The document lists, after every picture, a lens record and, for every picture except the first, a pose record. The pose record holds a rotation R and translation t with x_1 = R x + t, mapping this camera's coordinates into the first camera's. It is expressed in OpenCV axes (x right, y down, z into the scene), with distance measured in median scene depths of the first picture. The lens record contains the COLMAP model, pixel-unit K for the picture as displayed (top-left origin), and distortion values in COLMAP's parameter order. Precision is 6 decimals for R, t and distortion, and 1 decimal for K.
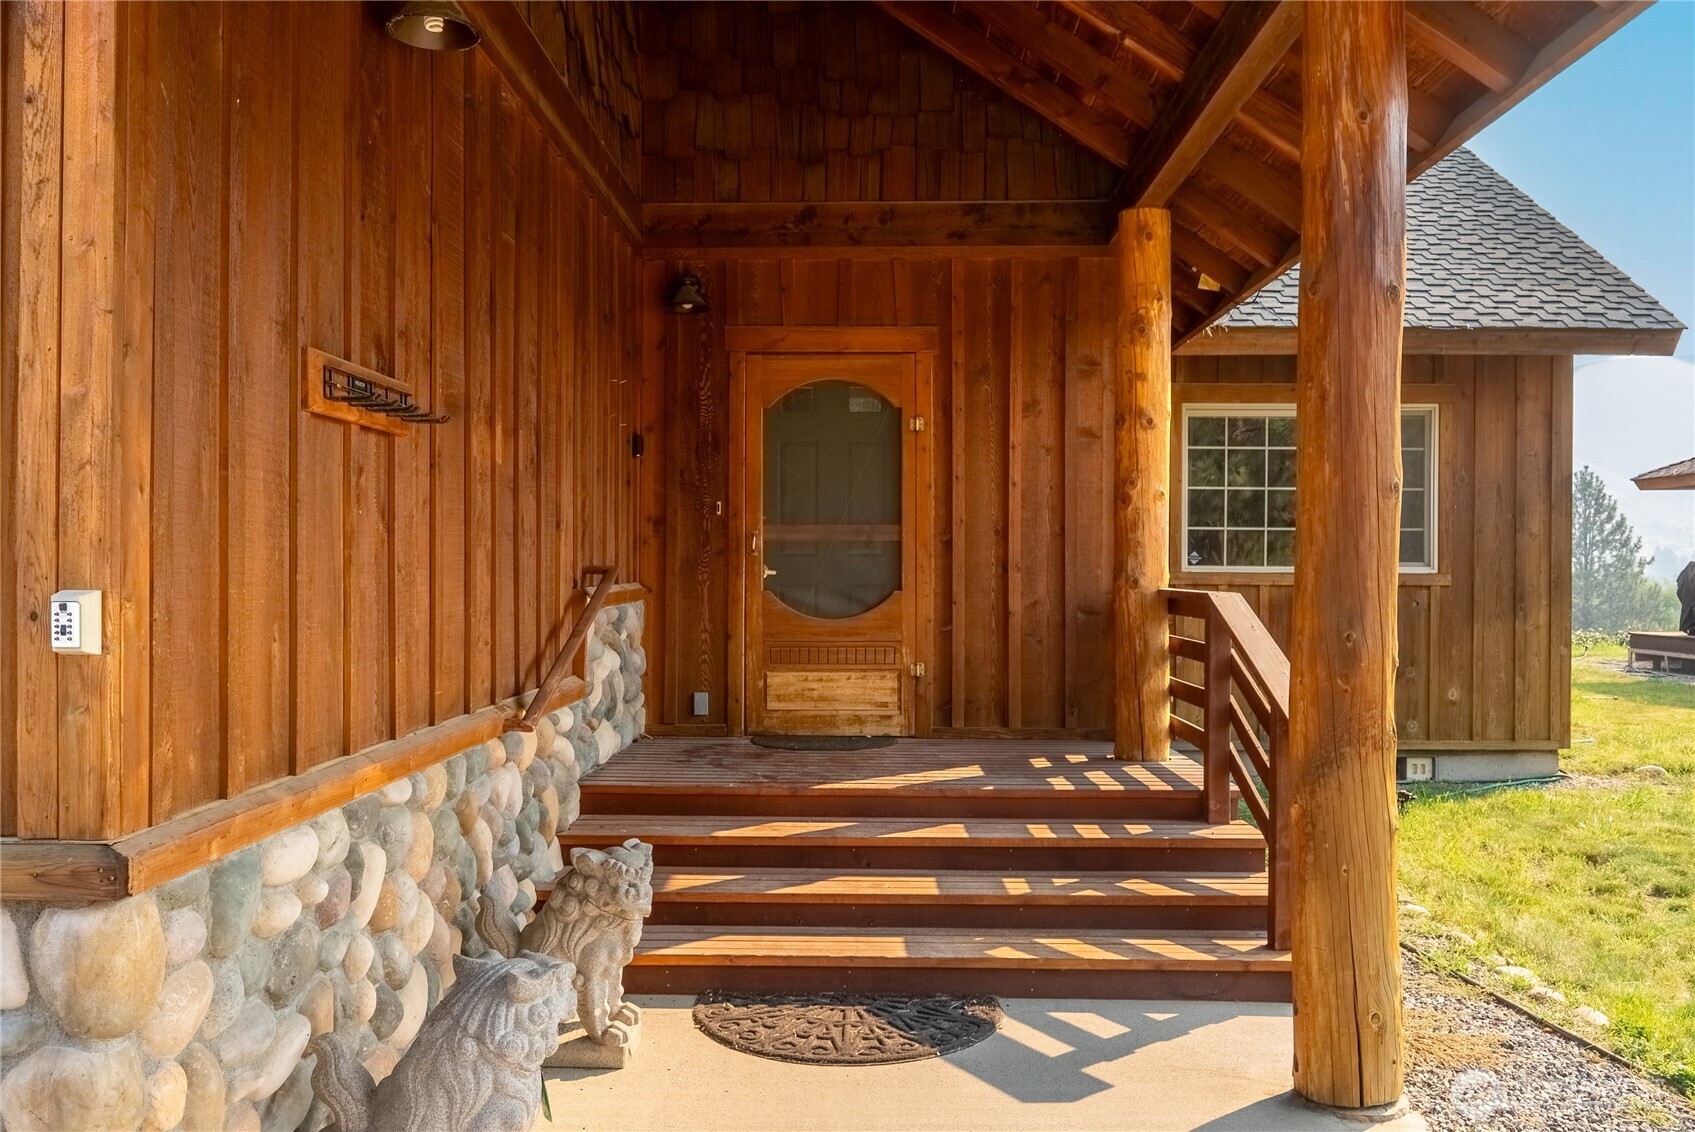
lens RADIAL K [[1313.3, 0, 838.4], [0, 1313.3, 568.4], [0, 0, 1]] dist [-0.007937, -0.001265]
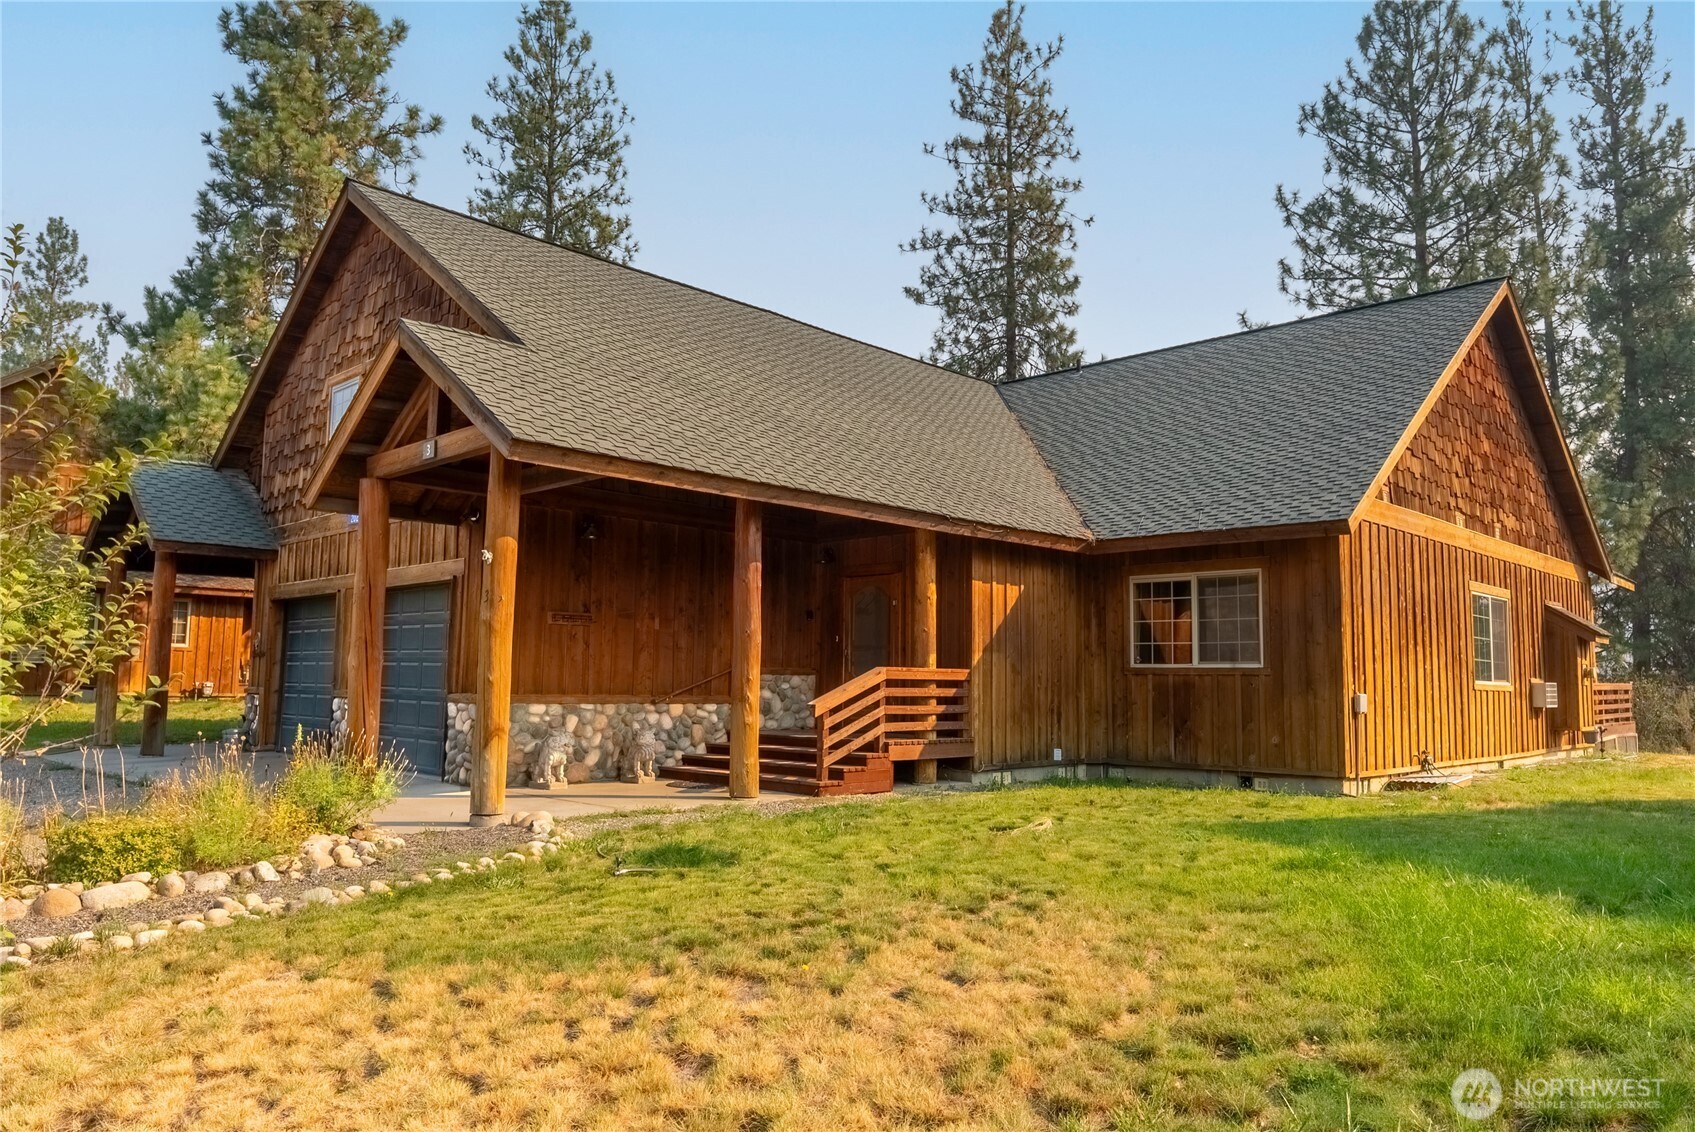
lens RADIAL K [[1148.5, 0, 844.5], [0, 1148.5, 564.1], [0, 0, 1]] dist [-0.002048, -0.005765]
pose [[0.733243, -0.065554, -0.676799, 1.428076], [-0.010588, 0.994121, -0.107760, 0.048840], [0.679884, 0.086180, 0.728238, -0.613314]]
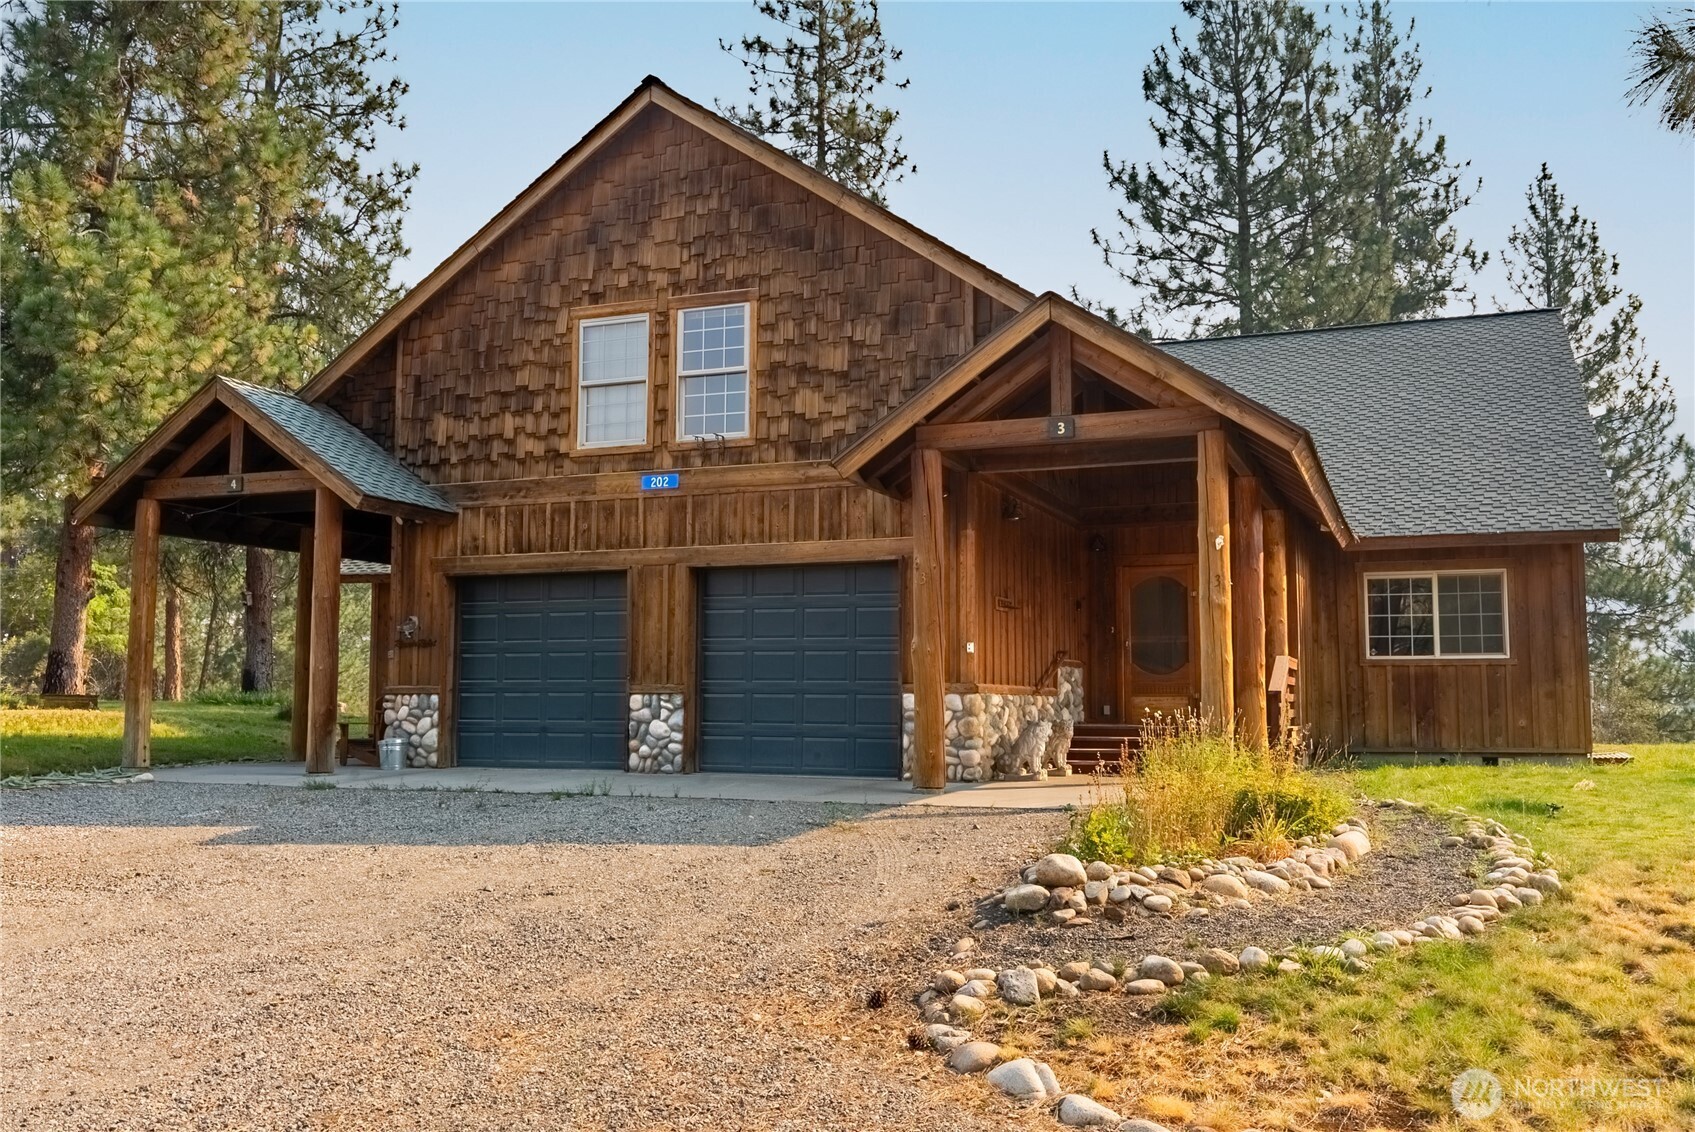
lens RADIAL K [[1477.3, 0, 842.0], [0, 1477.3, 565.8], [0, 0, 1]] dist [0.004409, -0.006935]
pose [[0.939384, -0.034057, -0.341172, 0.379543], [0.001116, 0.995353, -0.096286, 0.099728], [0.342865, 0.090069, 0.935057, -1.761448]]
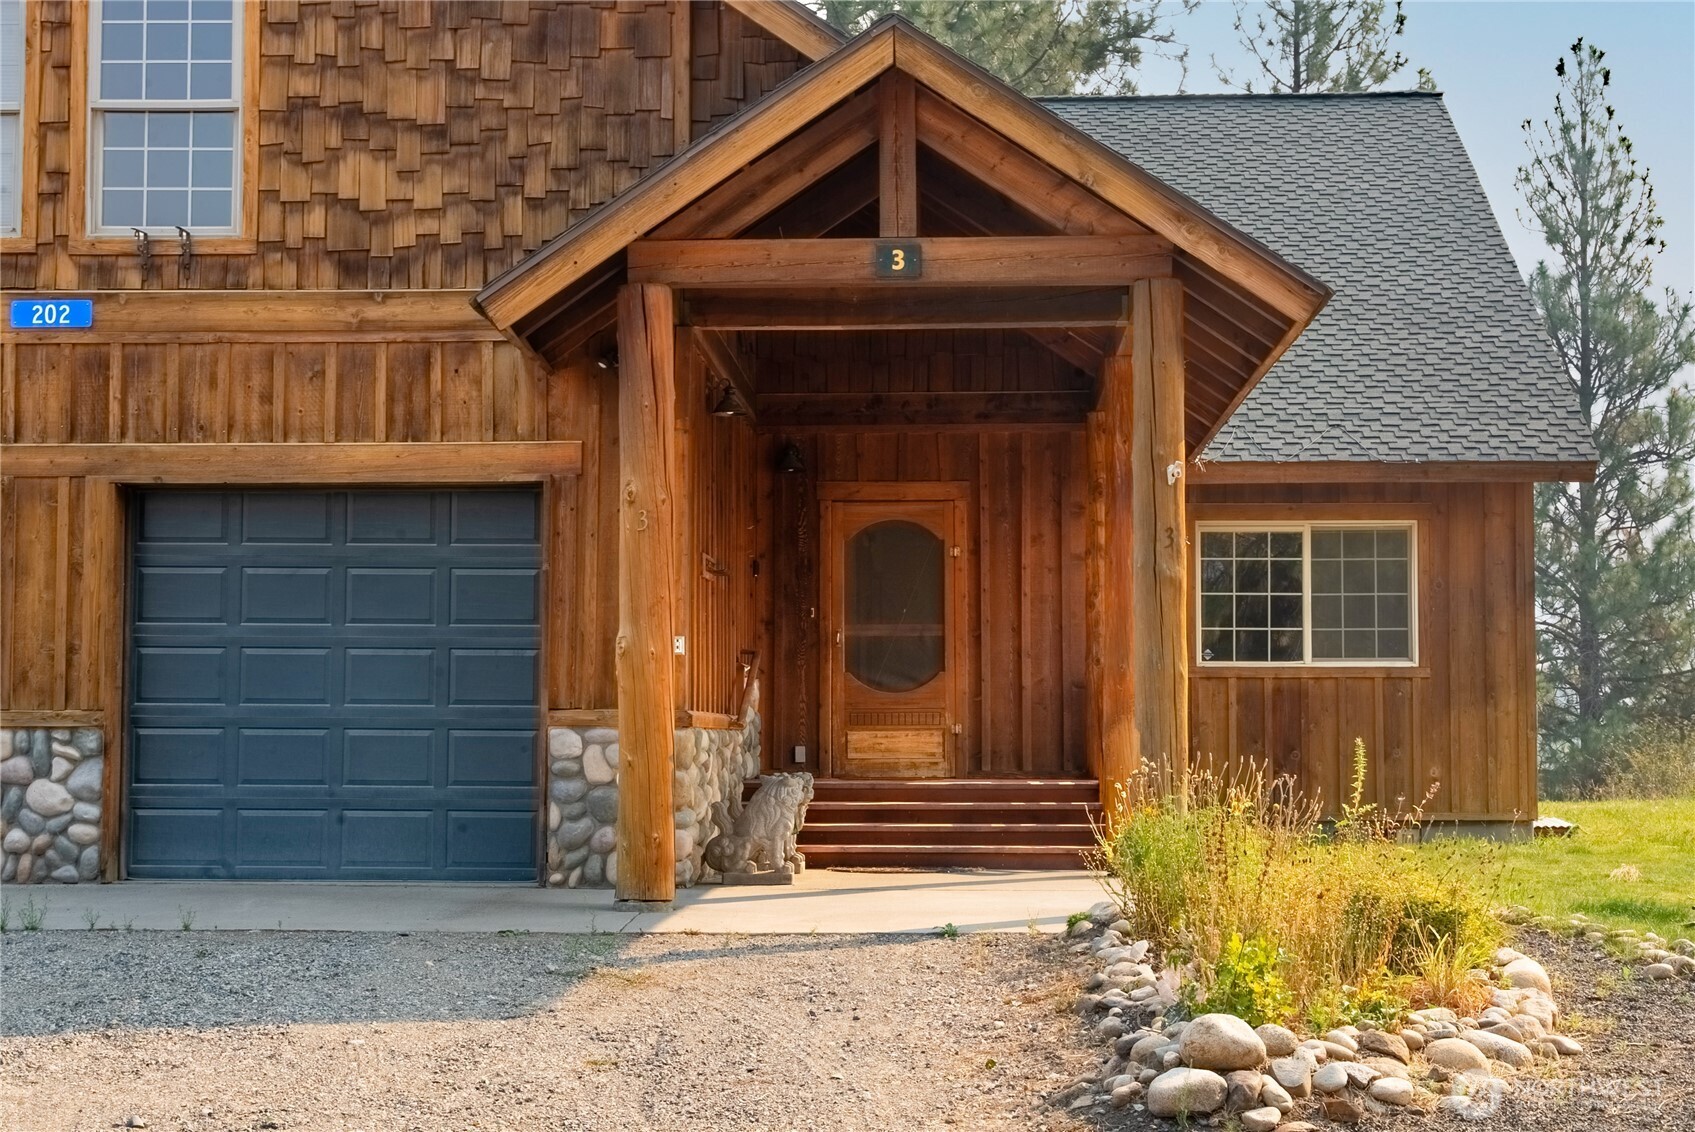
lens RADIAL K [[2702.2, 0, 845.1], [0, 2702.2, 577.8], [0, 0, 1]] dist [0.042368, 0.000000]
pose [[0.999829, -0.004682, -0.017901, -0.005453], [0.003606, 0.998209, -0.059722, 0.087796], [0.018149, 0.059647, 0.998055, -1.848255]]
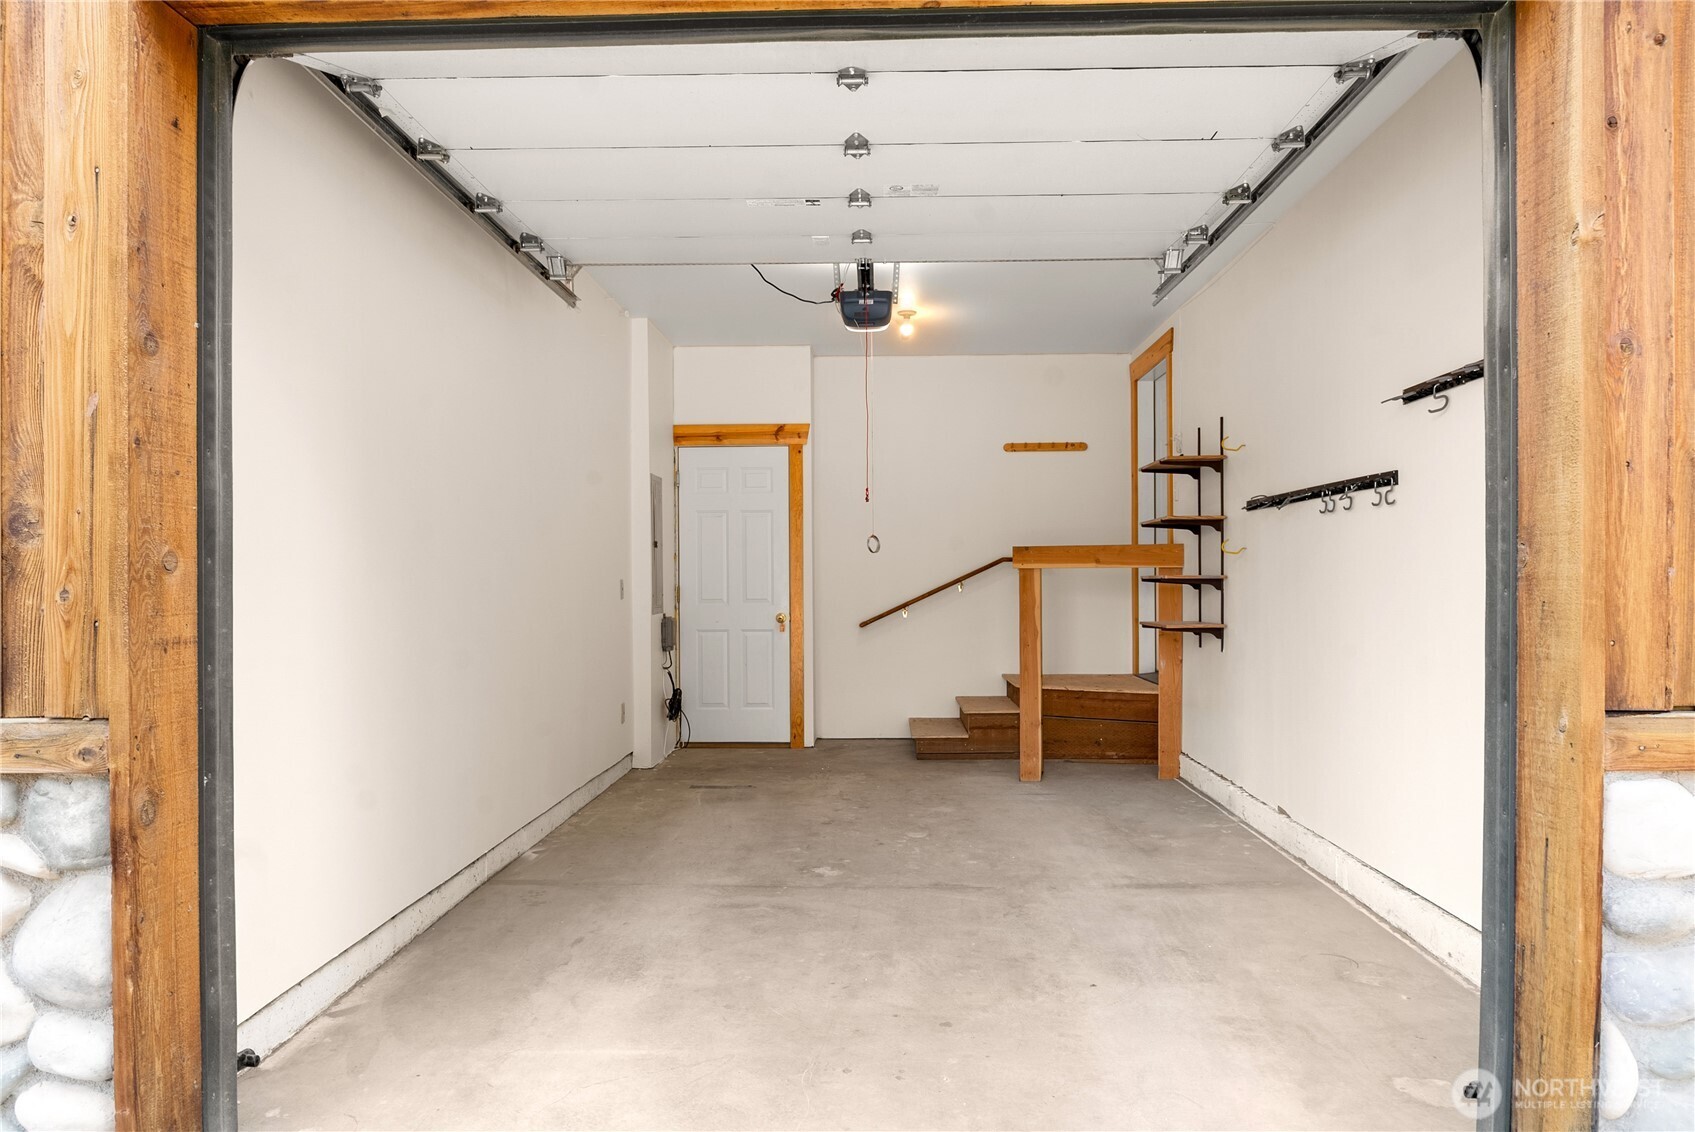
lens RADIAL K [[1148.5, 0, 845.6], [0, 1148.5, 570.5], [0, 0, 1]] dist [-0.002048, -0.005765]
pose [[0.999913, -0.011919, -0.005701, -0.456059], [0.011898, 0.999922, -0.003703, 0.028179], [0.005745, 0.003635, 0.999977, 0.031789]]
